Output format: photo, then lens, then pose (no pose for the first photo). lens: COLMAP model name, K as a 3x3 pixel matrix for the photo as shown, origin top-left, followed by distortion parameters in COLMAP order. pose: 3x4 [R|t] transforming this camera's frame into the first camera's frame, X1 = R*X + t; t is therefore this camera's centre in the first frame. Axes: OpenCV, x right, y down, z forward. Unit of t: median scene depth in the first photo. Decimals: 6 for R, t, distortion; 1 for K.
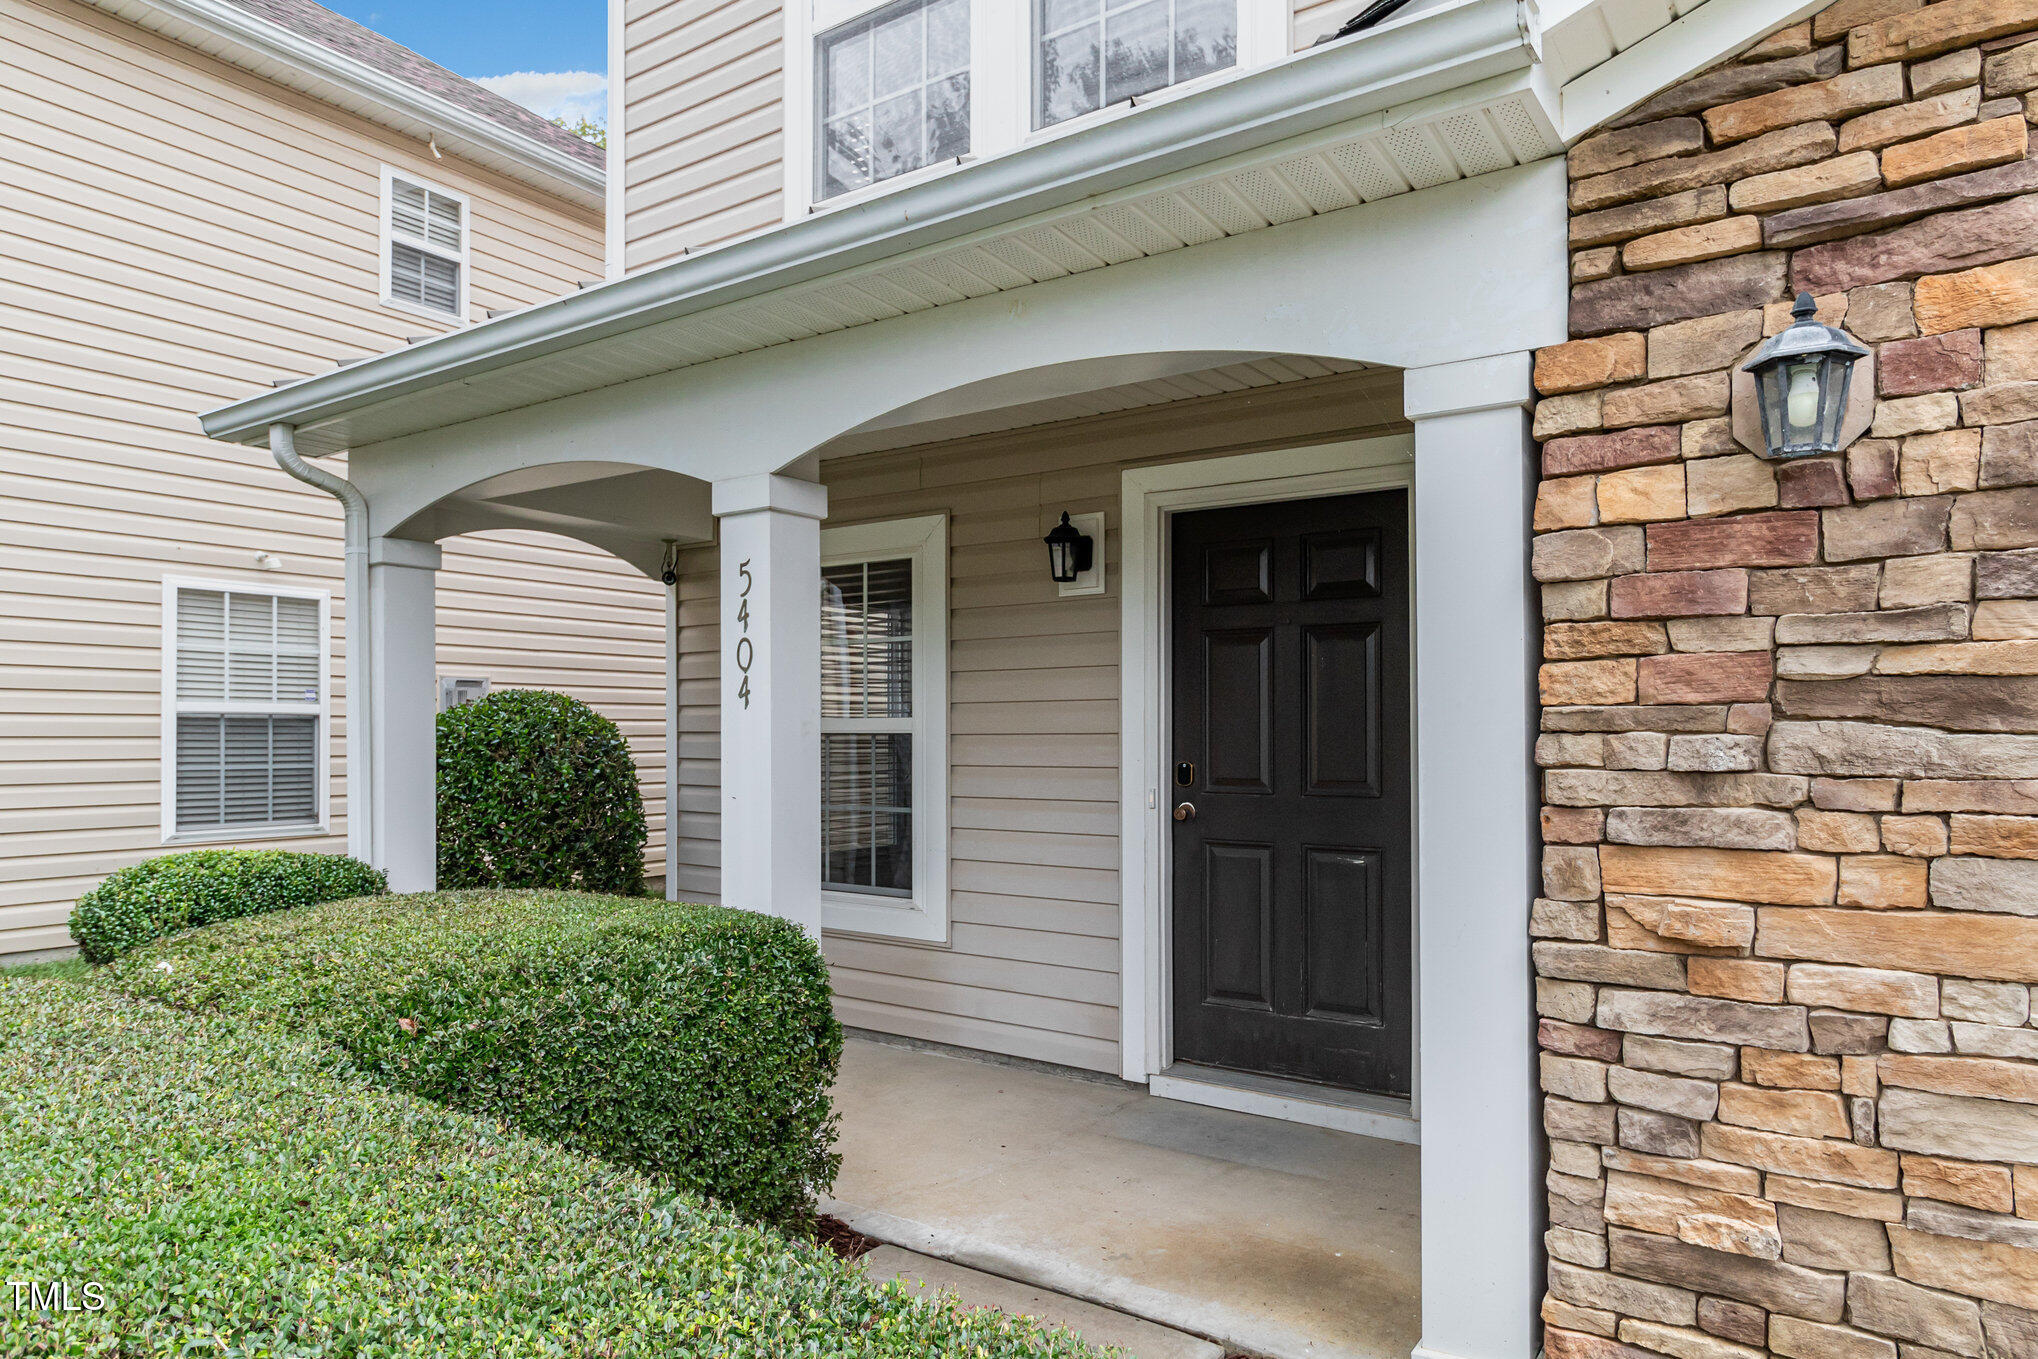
lens RADIAL K [[1240.1, 0, 1021.4], [0, 1240.1, 721.3], [0, 0, 1]] dist [0.000734, 0.000165]
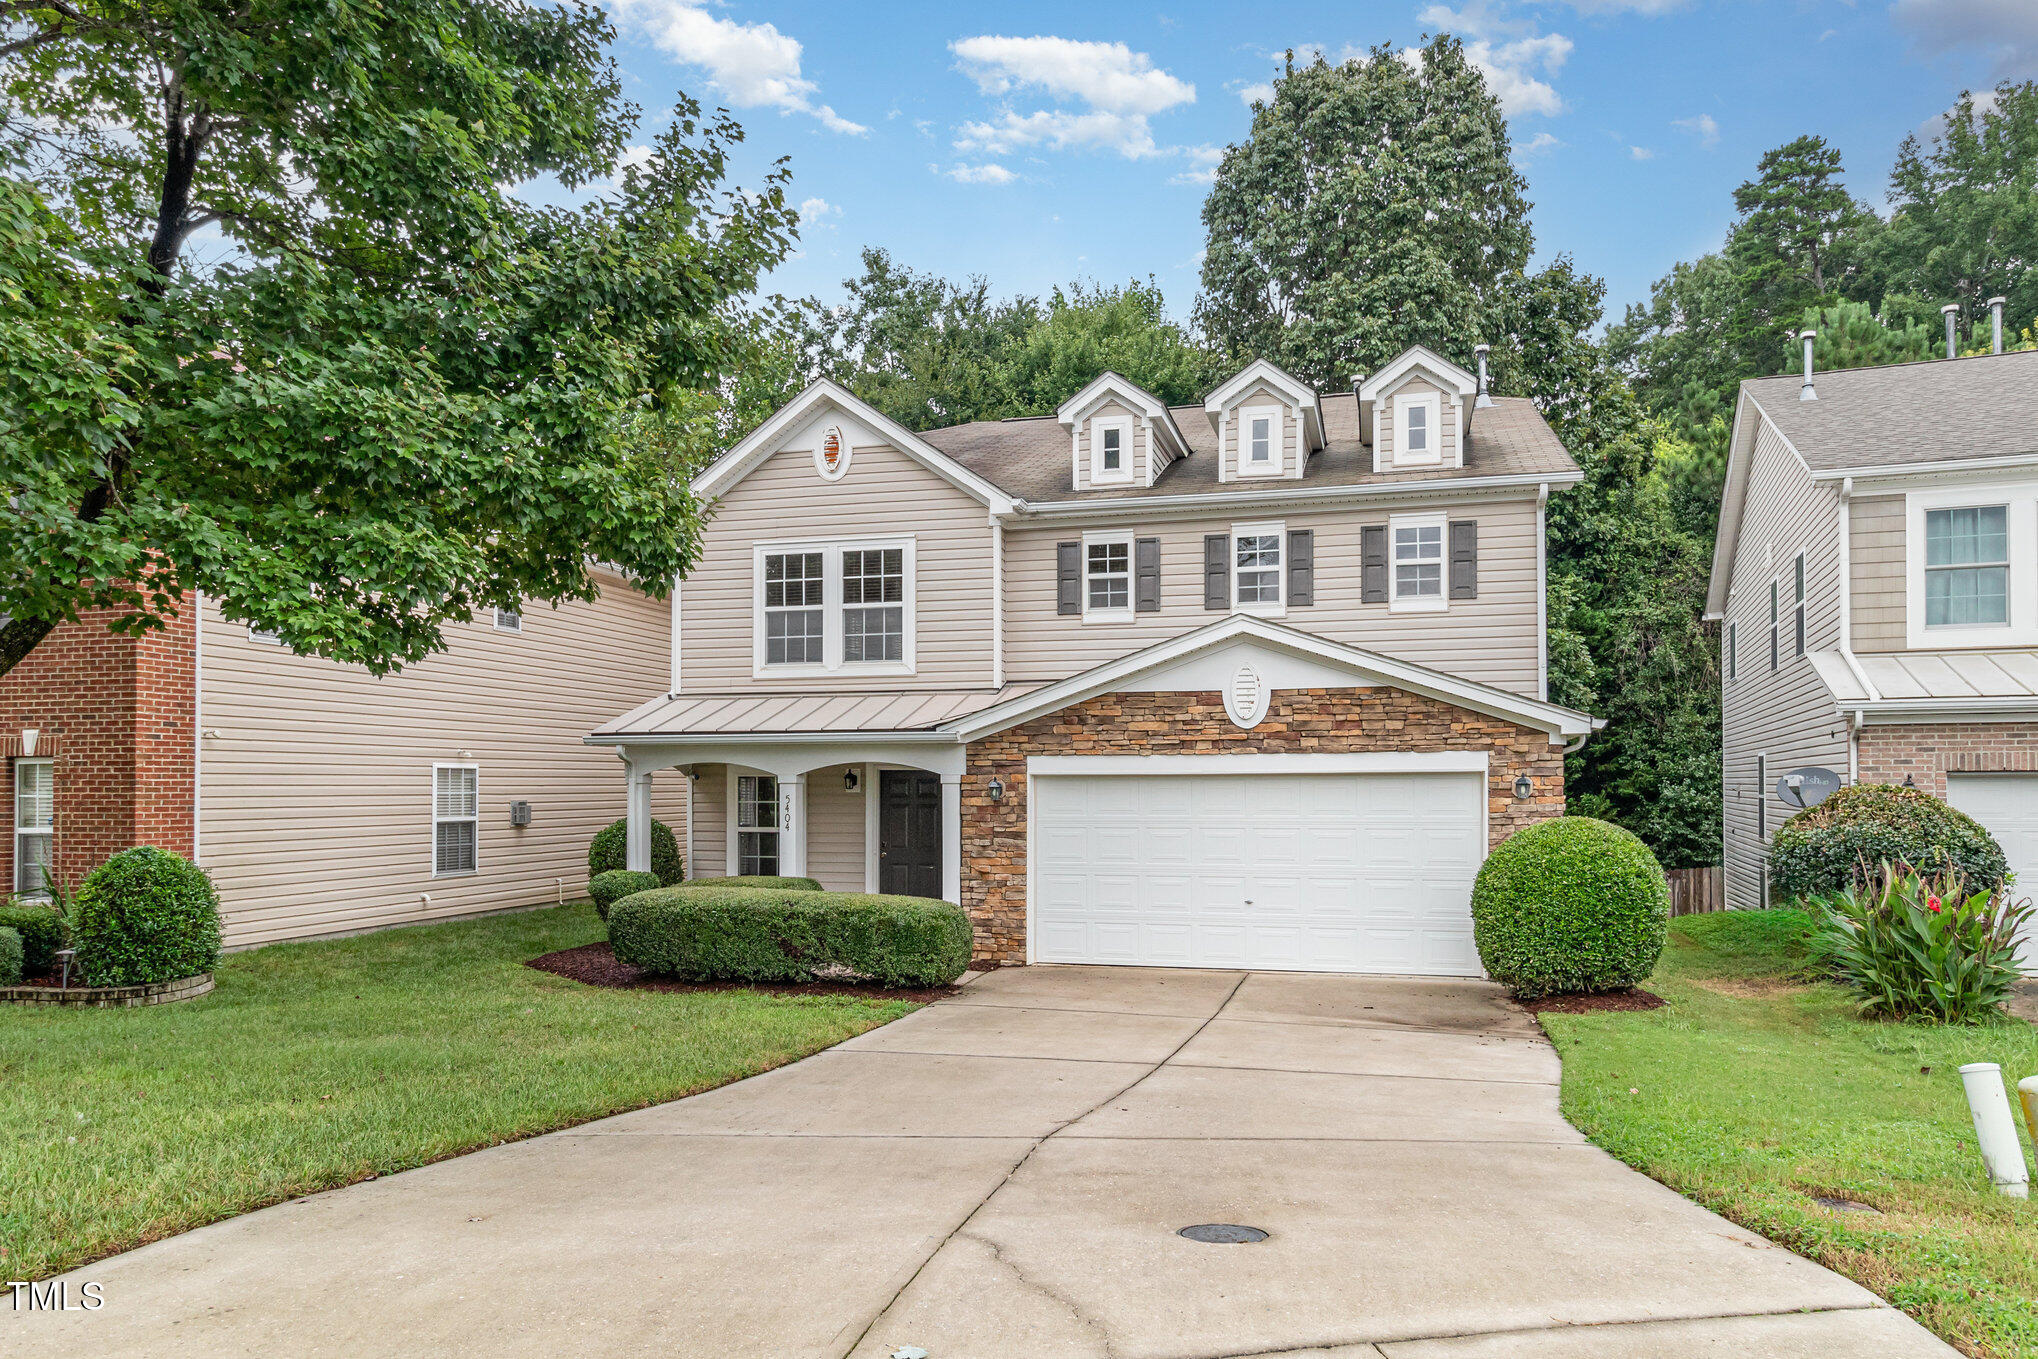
lens RADIAL K [[1282.9, 0, 1025.6], [0, 1282.9, 773.5], [0, 0, 1]] dist [0.003224, -0.001103]
pose [[0.941246, 0.003234, 0.337707, -1.440264], [-0.003493, 0.999994, 0.000158, -0.322195], [-0.337705, -0.001328, 0.941251, -5.128231]]
